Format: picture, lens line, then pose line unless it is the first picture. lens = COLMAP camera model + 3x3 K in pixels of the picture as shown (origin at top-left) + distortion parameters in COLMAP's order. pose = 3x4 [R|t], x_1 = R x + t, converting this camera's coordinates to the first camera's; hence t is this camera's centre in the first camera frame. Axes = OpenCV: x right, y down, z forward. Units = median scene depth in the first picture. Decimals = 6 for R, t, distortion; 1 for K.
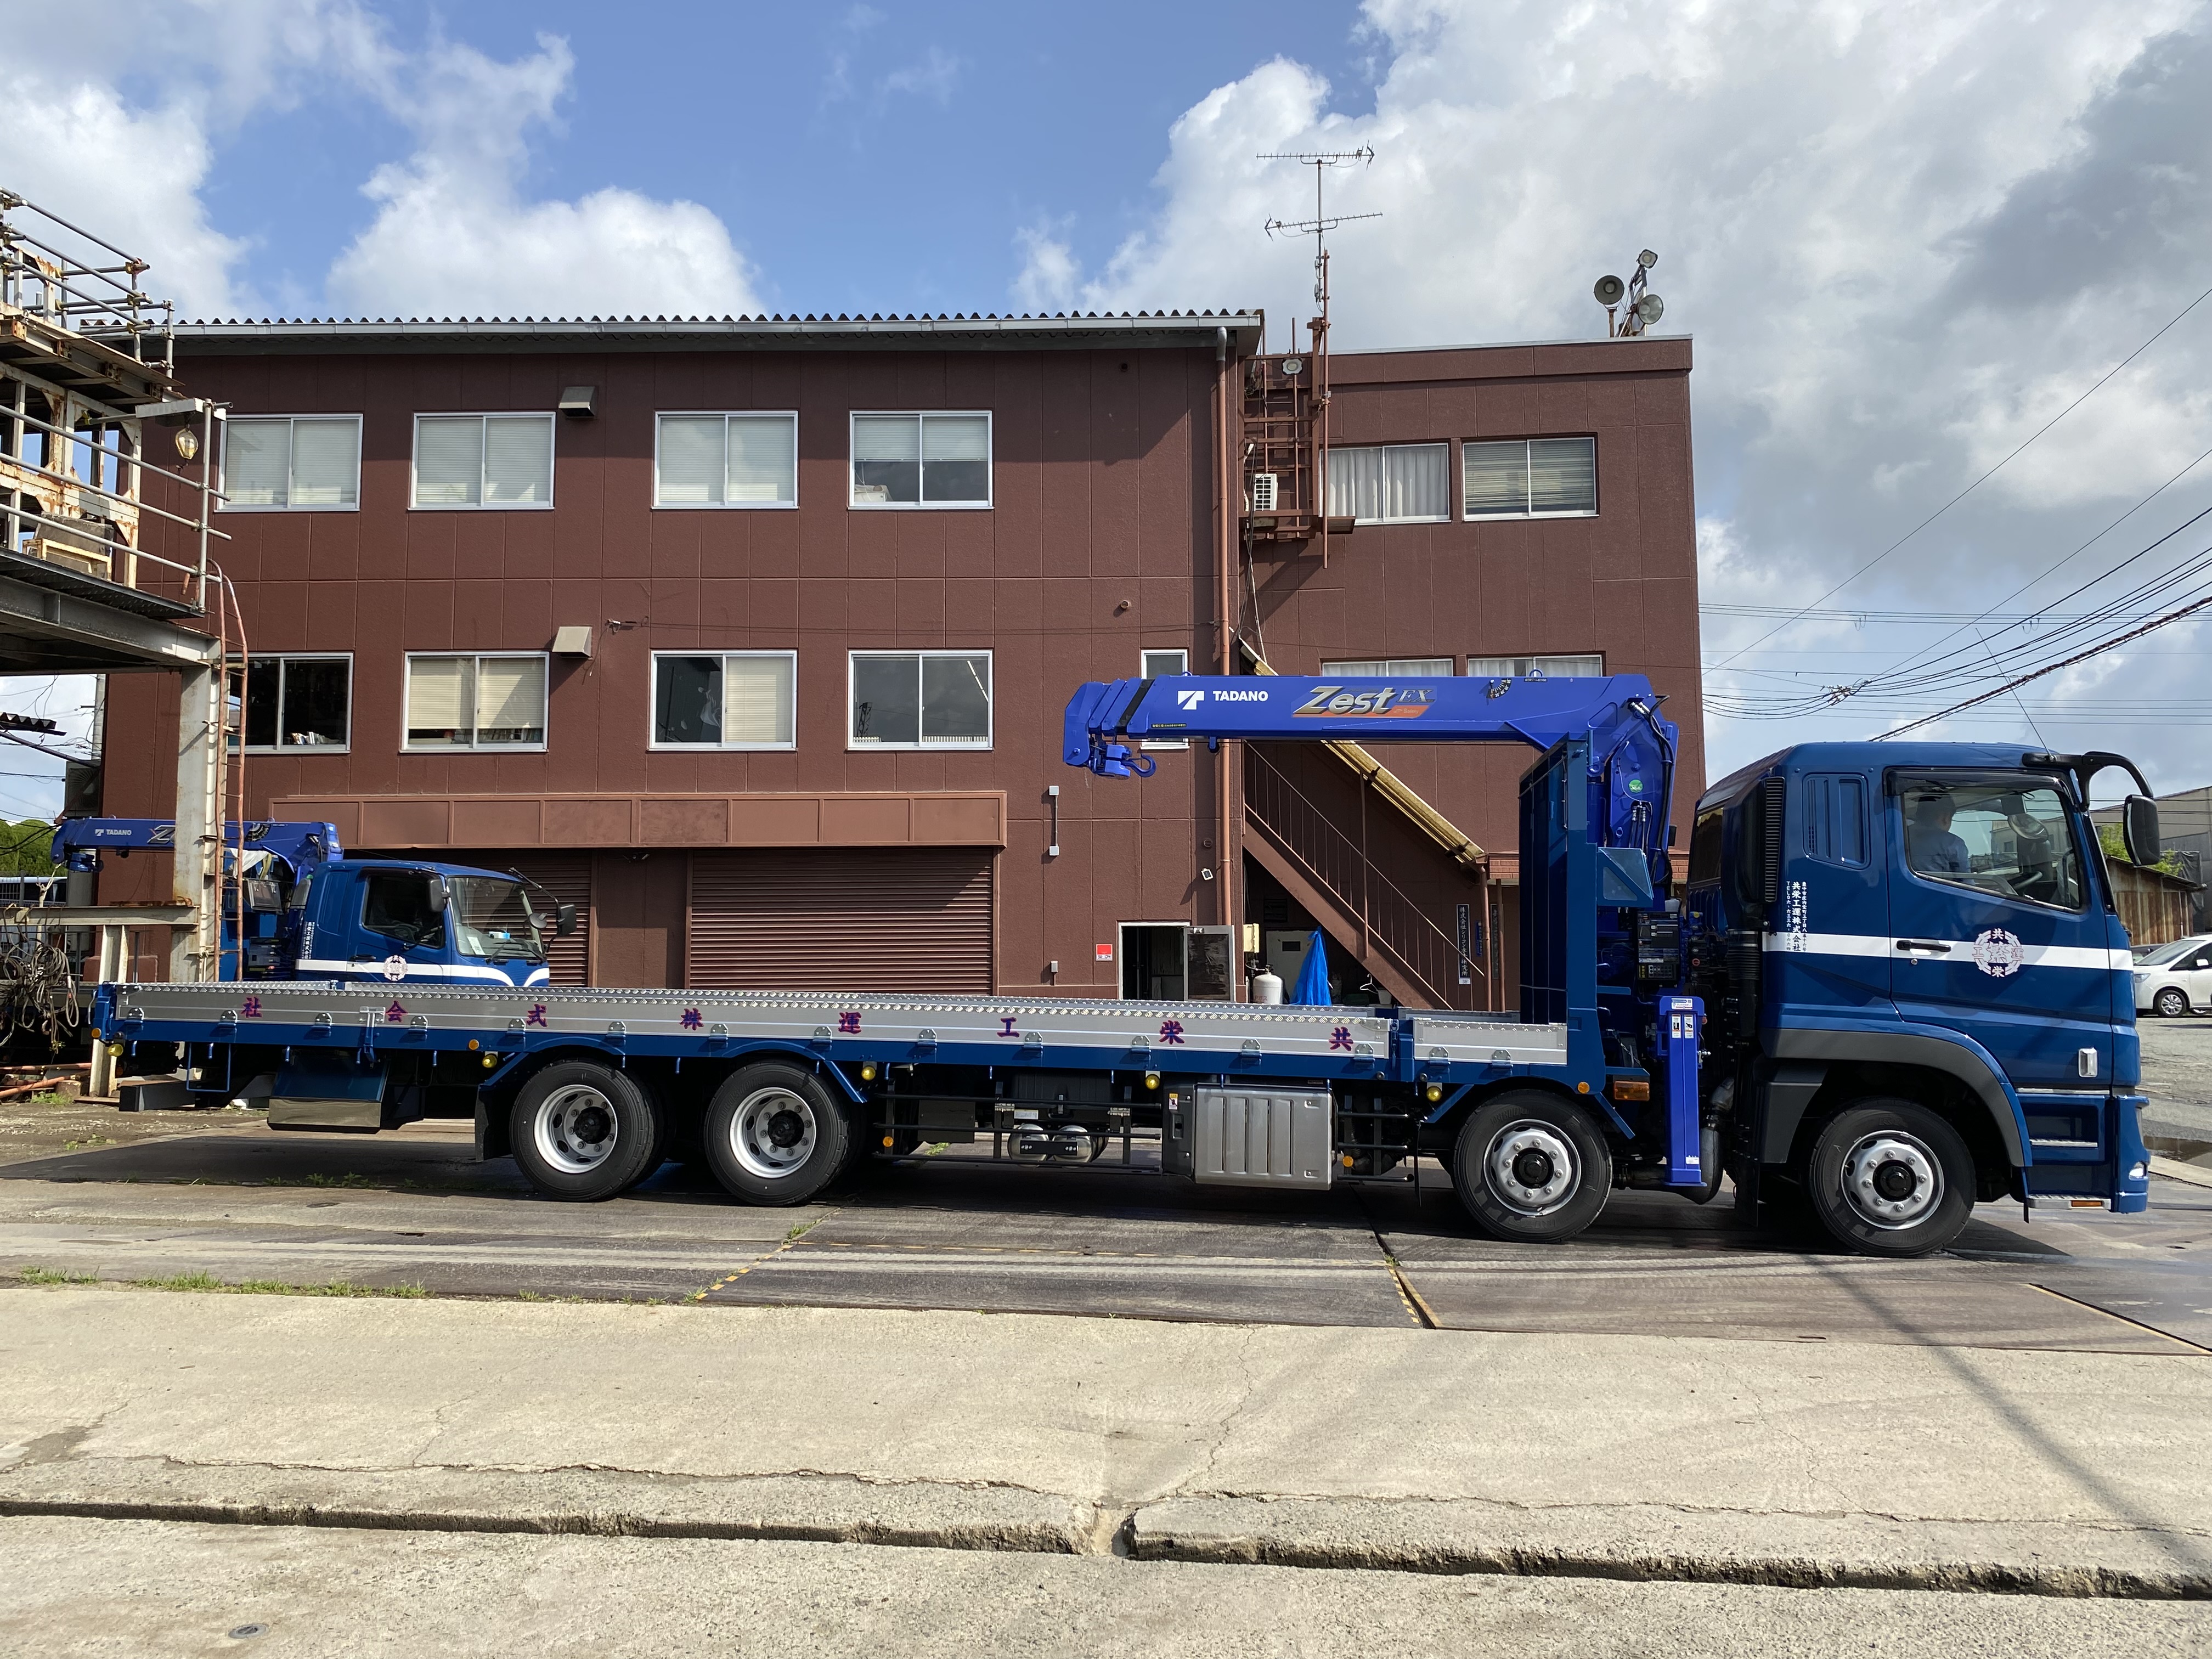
lens RADIAL K [[1688.9, 0, 1106.0], [0, 1688.9, 829.5], [0, 0, 1]] dist [0.066598, -0.115782]
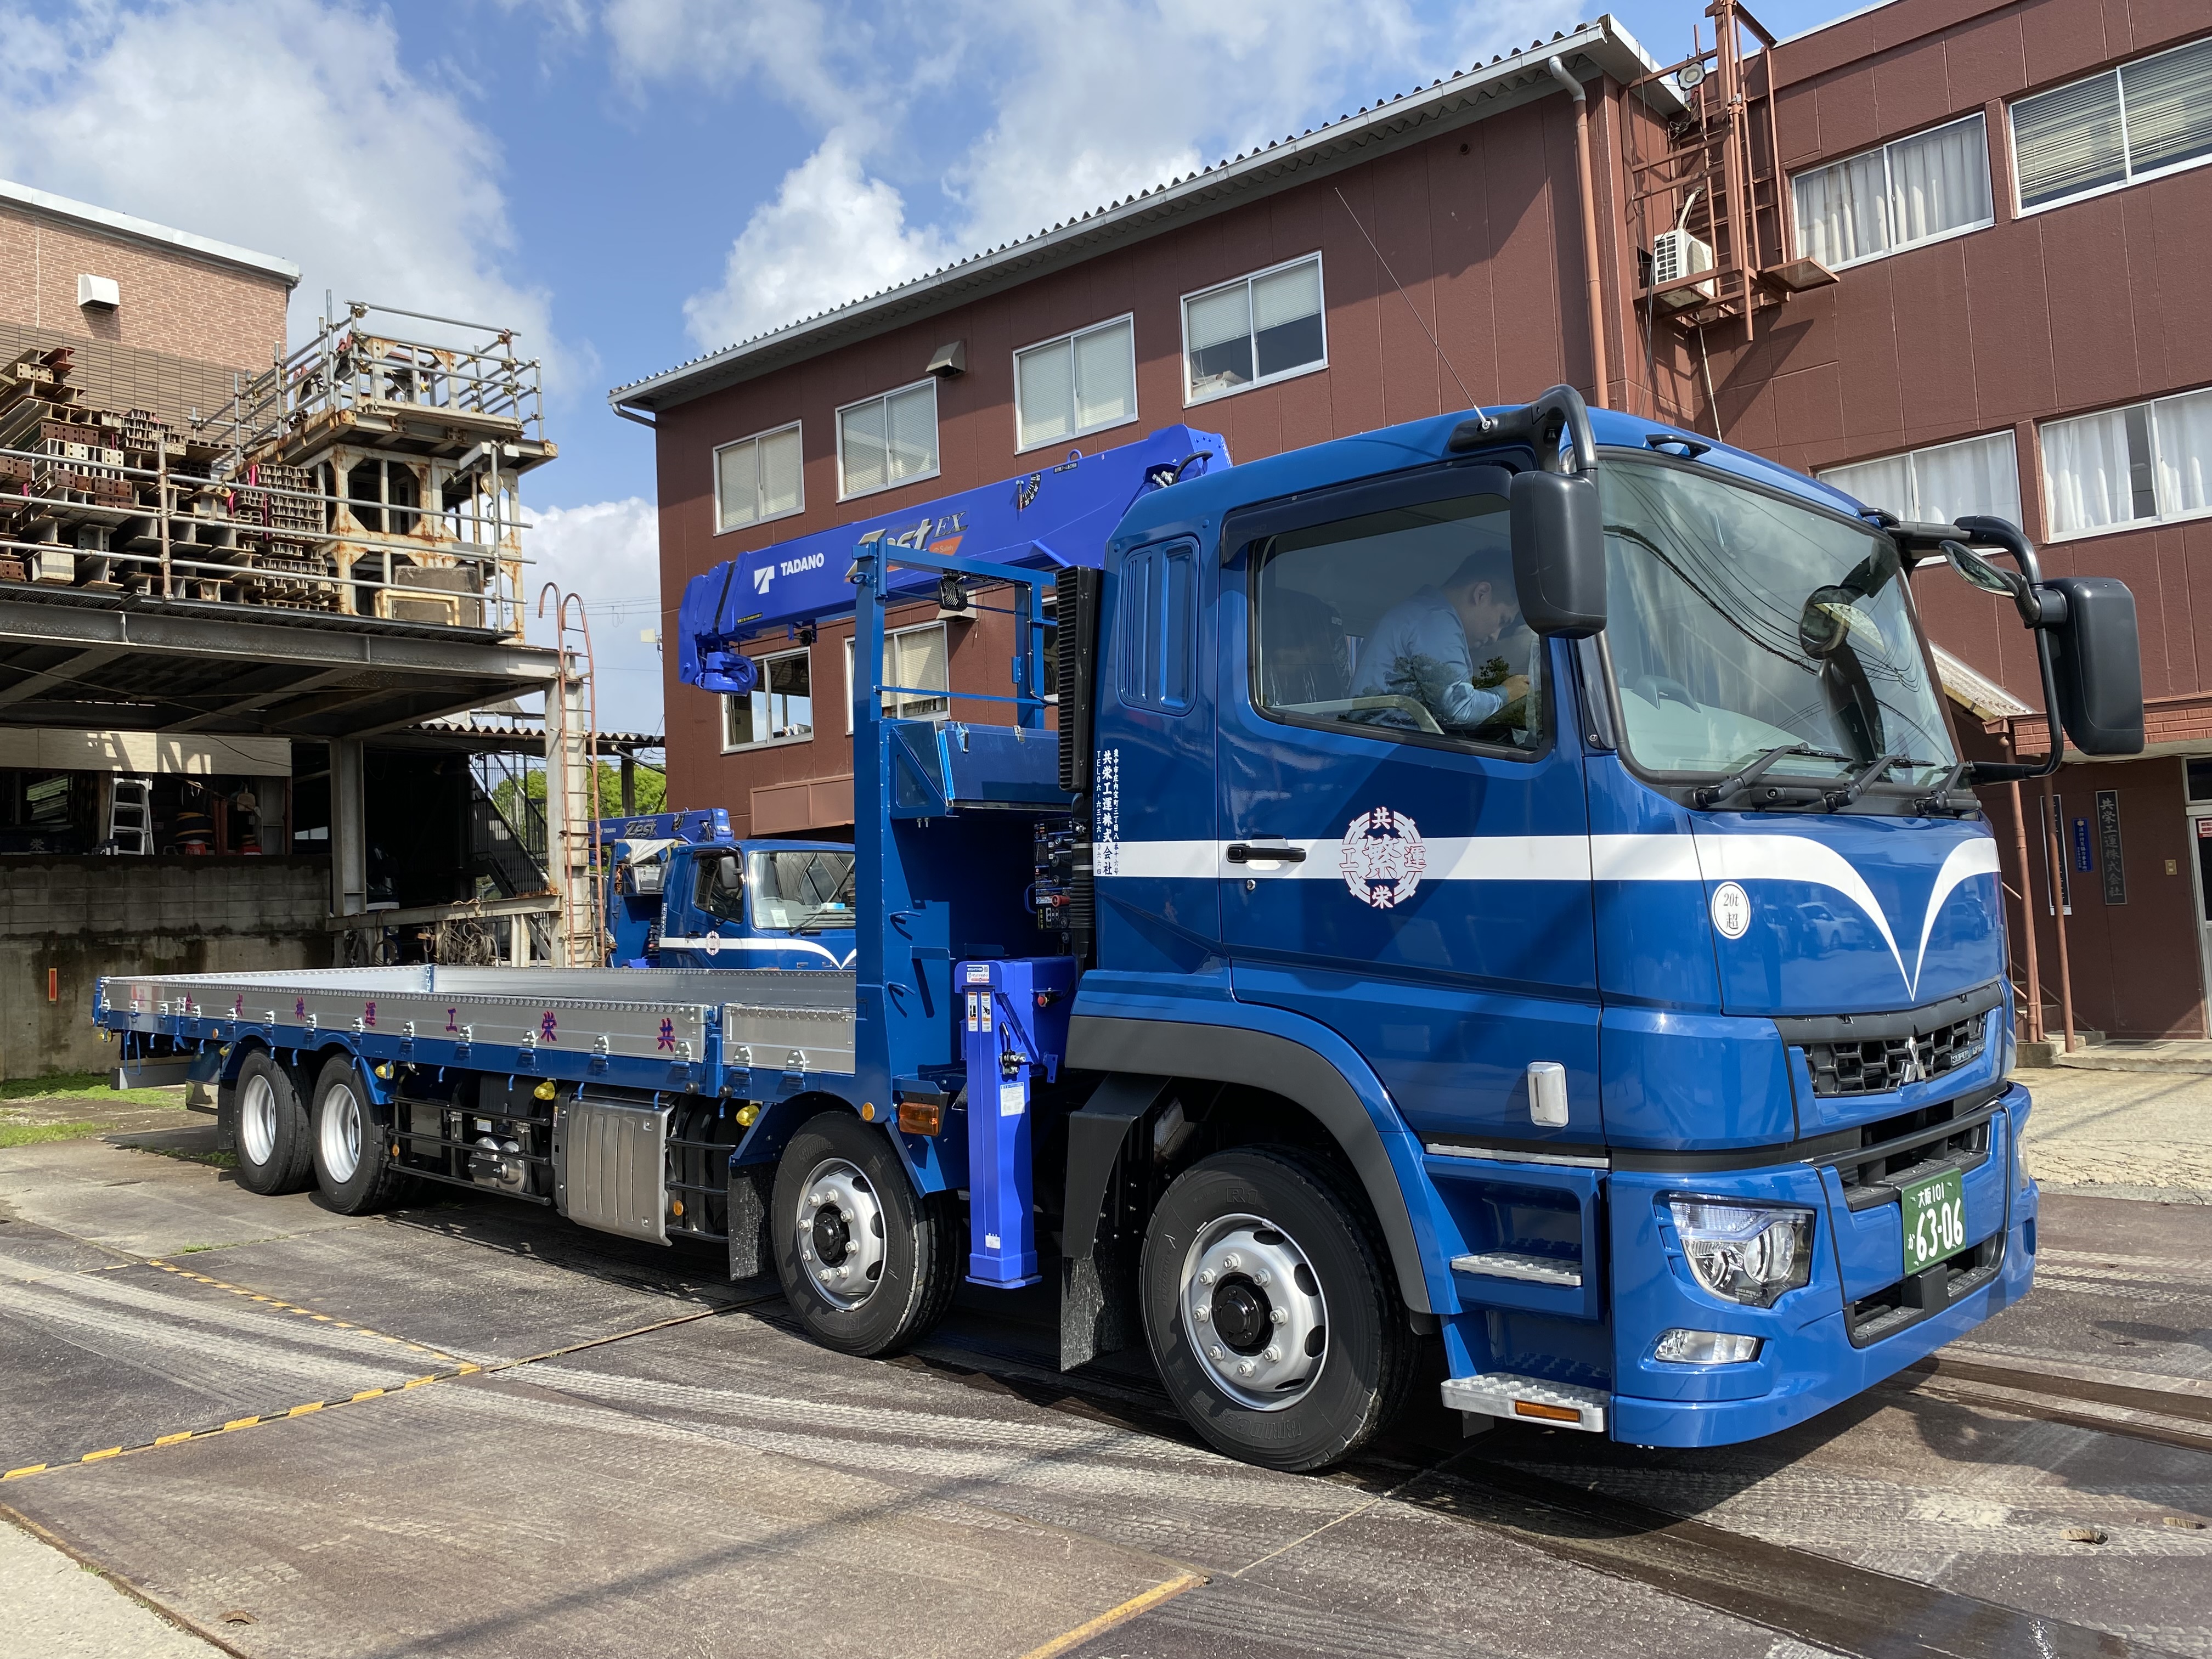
lens RADIAL K [[1688.9, 0, 1106.0], [0, 1688.9, 829.5], [0, 0, 1]] dist [0.066598, -0.115782]
pose [[0.789855, -0.068876, -0.609414, 0.417159], [0.087569, 0.996158, 0.000911, 0.031702], [0.607010, -0.054085, 0.792852, 0.320075]]
